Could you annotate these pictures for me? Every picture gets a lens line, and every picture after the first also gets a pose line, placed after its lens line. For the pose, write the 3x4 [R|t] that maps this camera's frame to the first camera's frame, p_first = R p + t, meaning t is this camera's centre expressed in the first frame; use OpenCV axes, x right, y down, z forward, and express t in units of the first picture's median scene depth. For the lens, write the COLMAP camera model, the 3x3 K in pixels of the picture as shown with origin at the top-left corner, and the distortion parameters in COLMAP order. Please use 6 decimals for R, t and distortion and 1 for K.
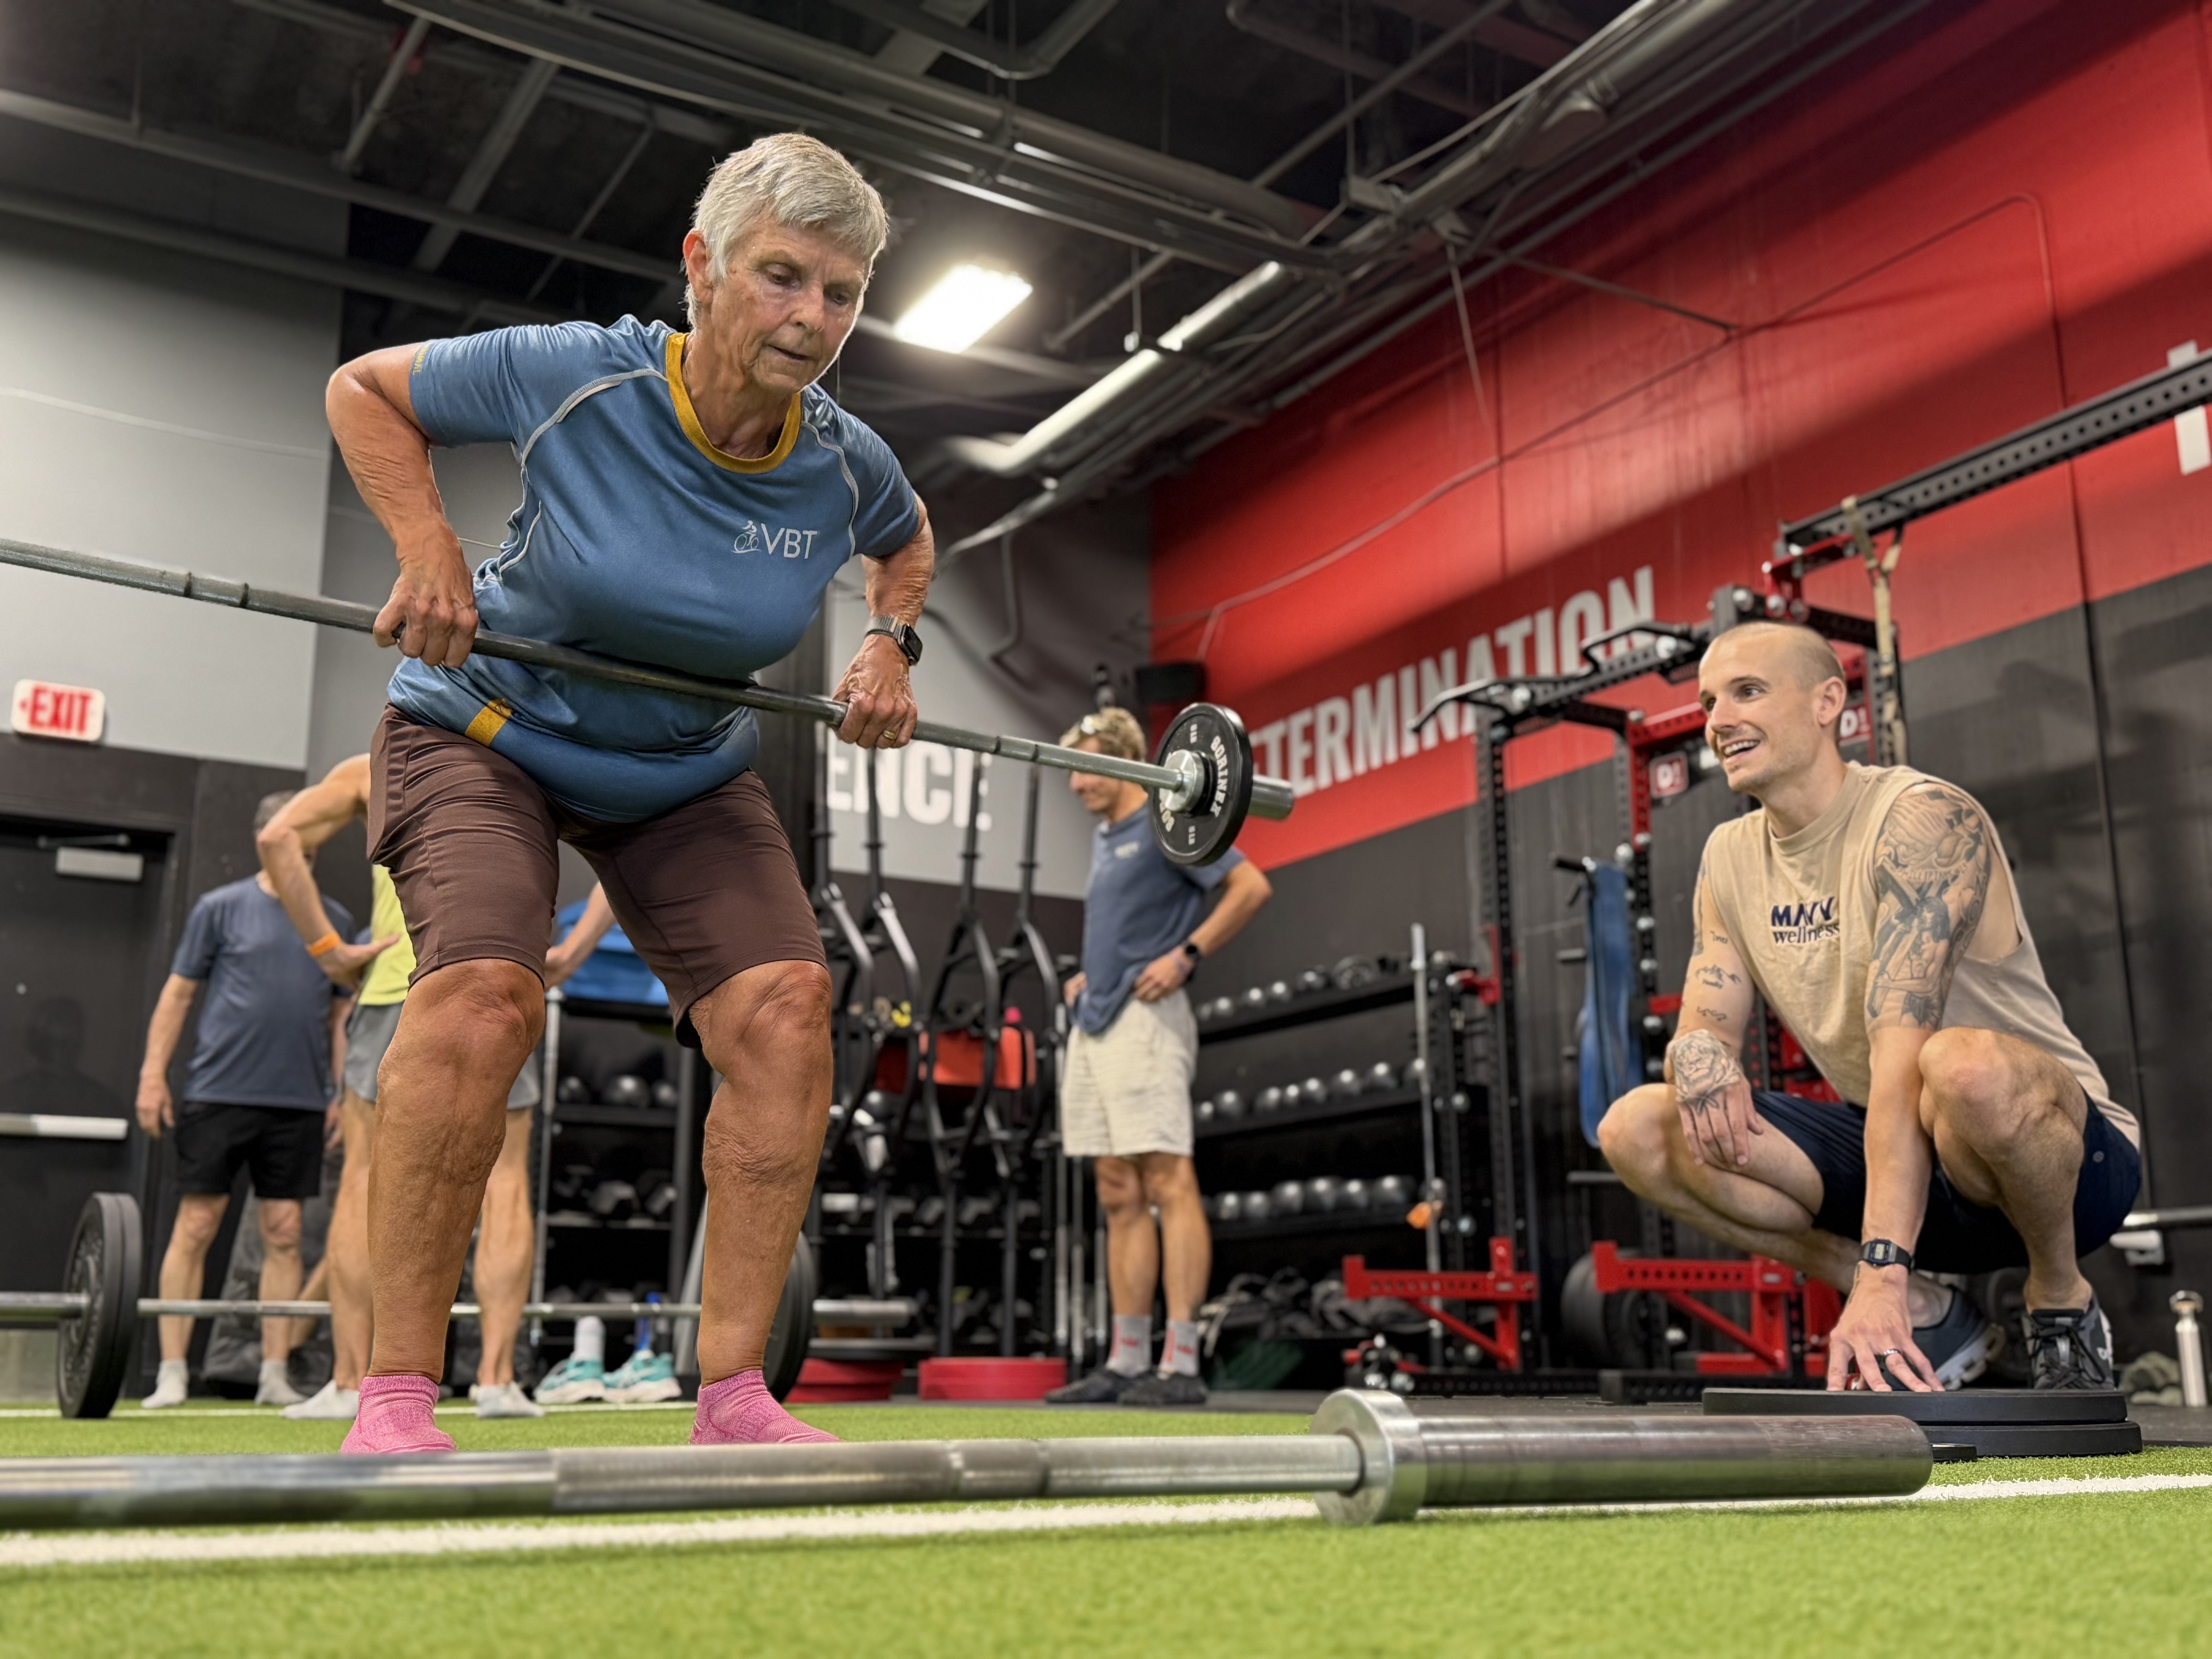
lens RADIAL K [[2213.4, 0, 1106.0], [0, 2213.4, 829.5], [0, 0, 1]] dist [0.143561, 0.002969]
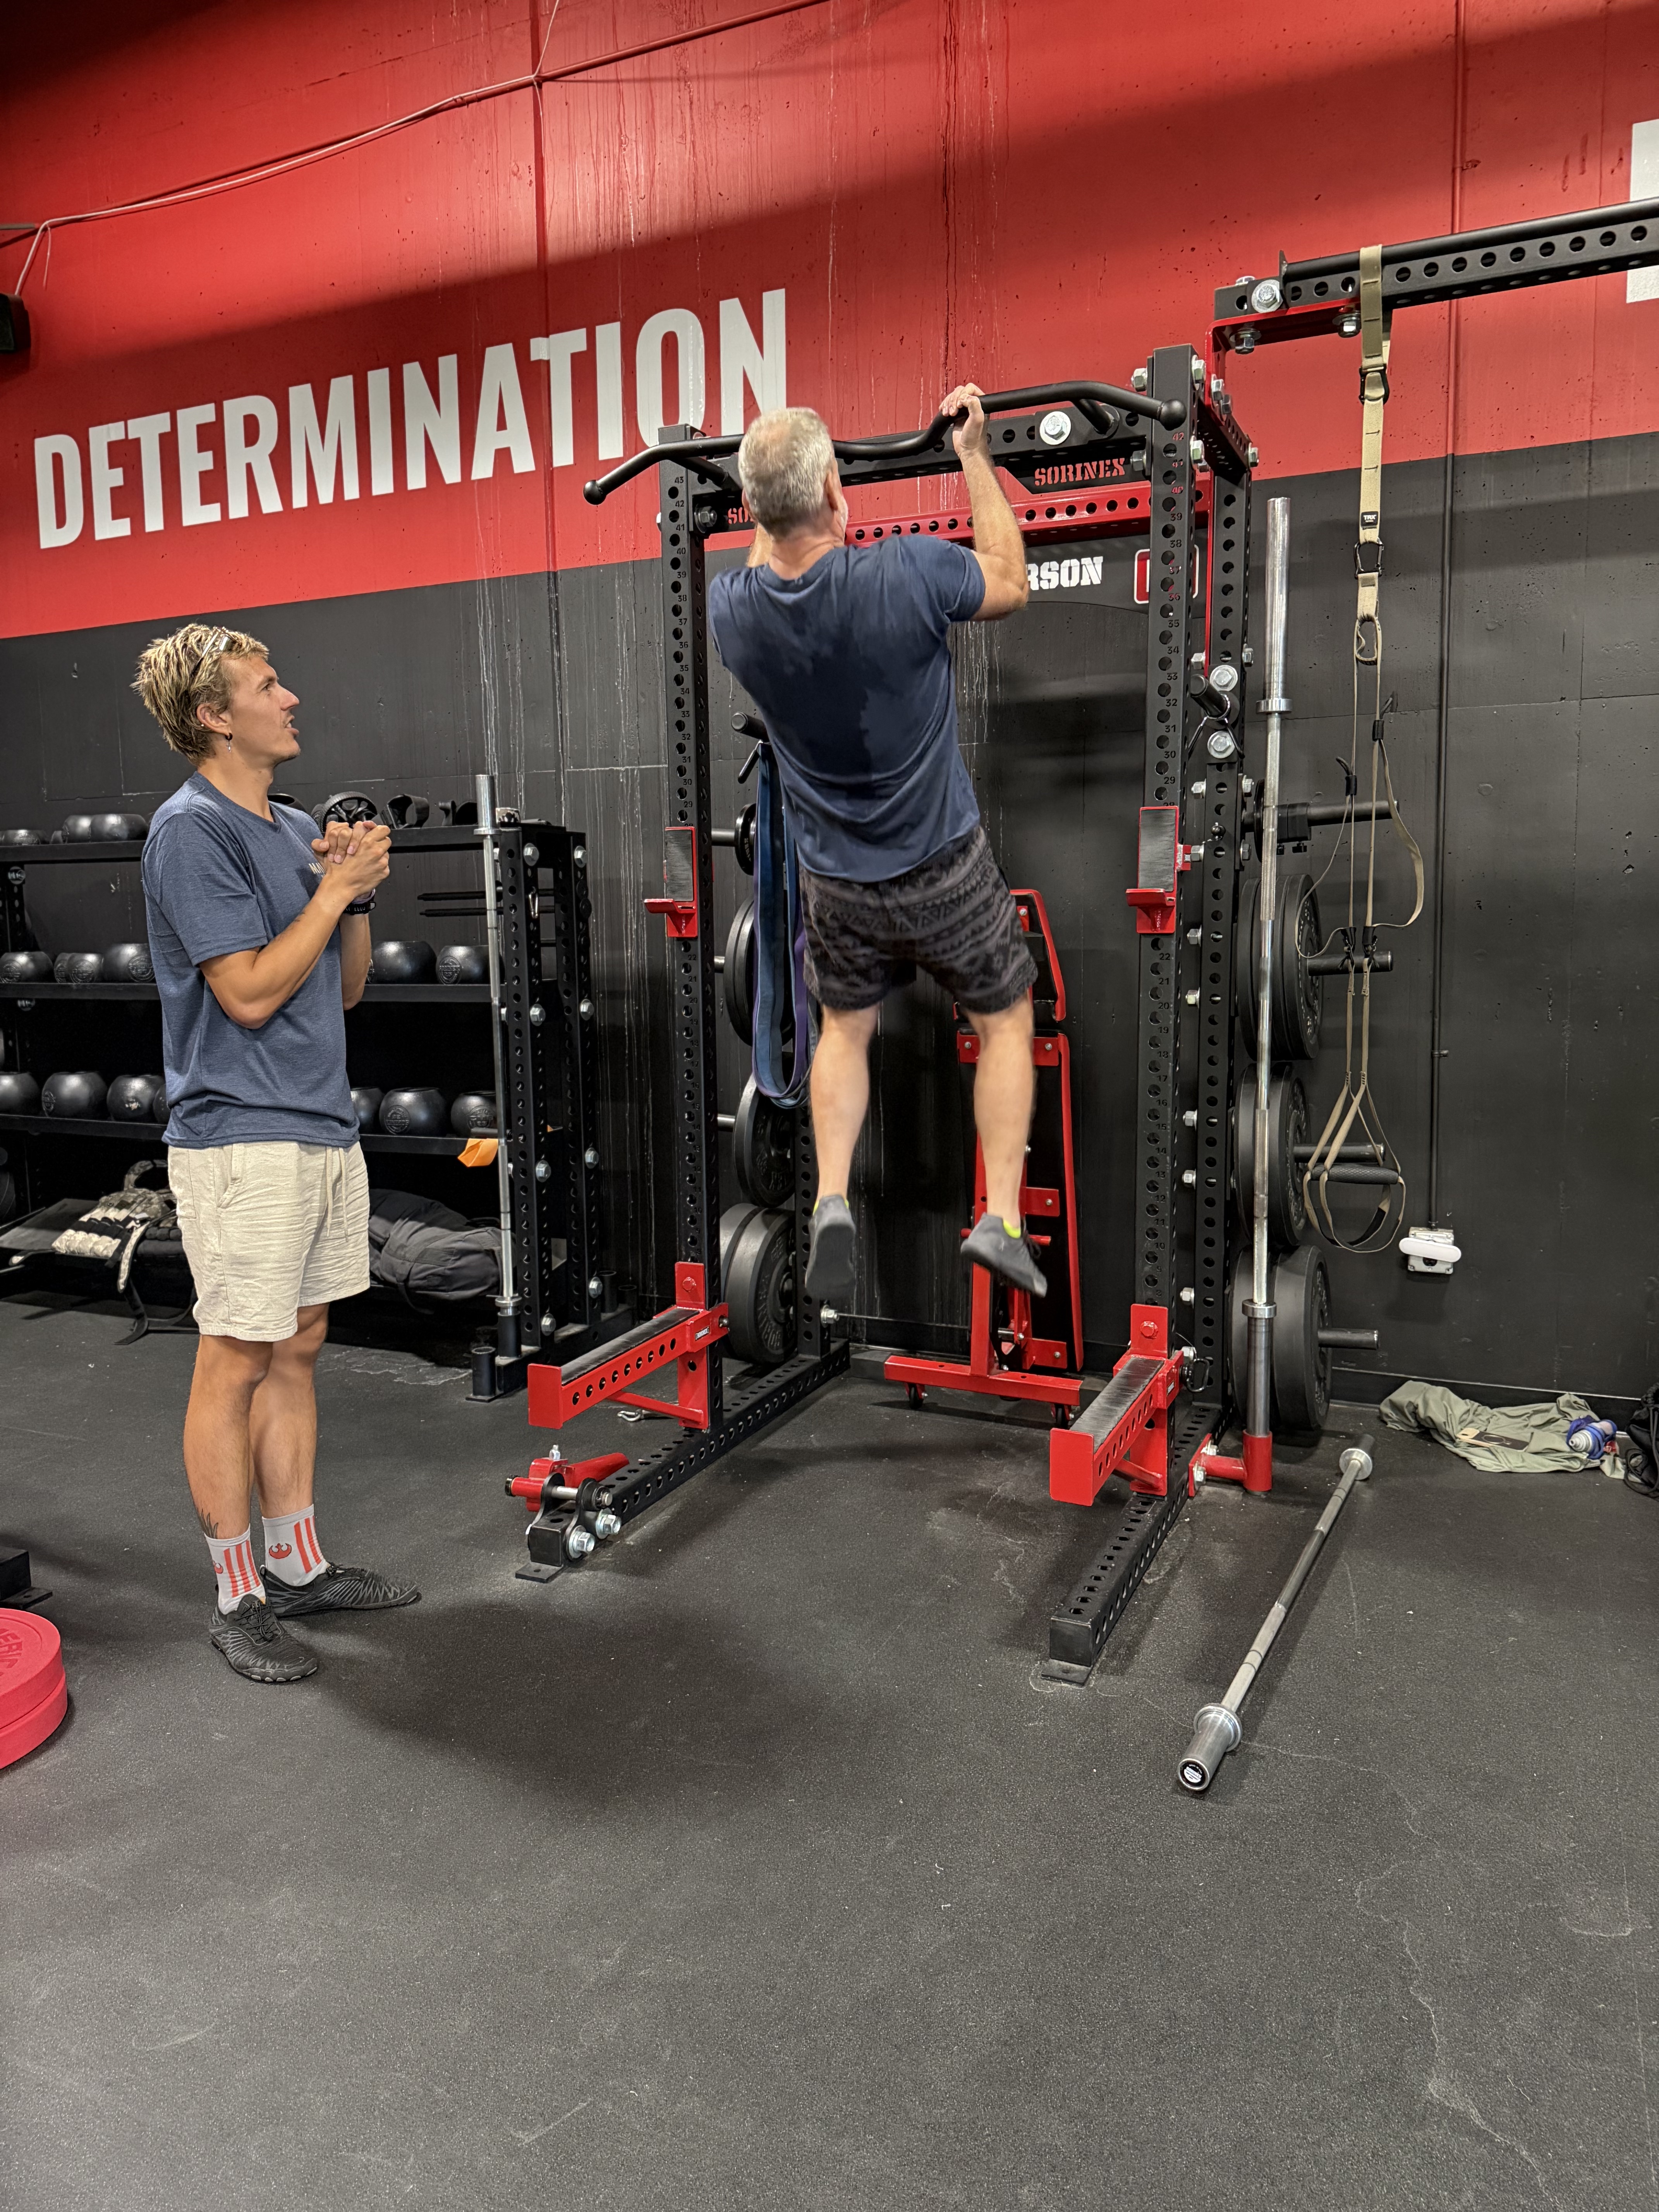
lens RADIAL K [[1523.8, 0, 823.4], [0, 1523.8, 1093.3], [0, 0, 1]] dist [0.046256, -0.070096]
pose [[0.823719, -0.077795, 0.561636, -0.056130], [-0.121190, 0.943495, 0.308430, -0.025380], [-0.553896, -0.322125, 0.767747, 0.548345]]
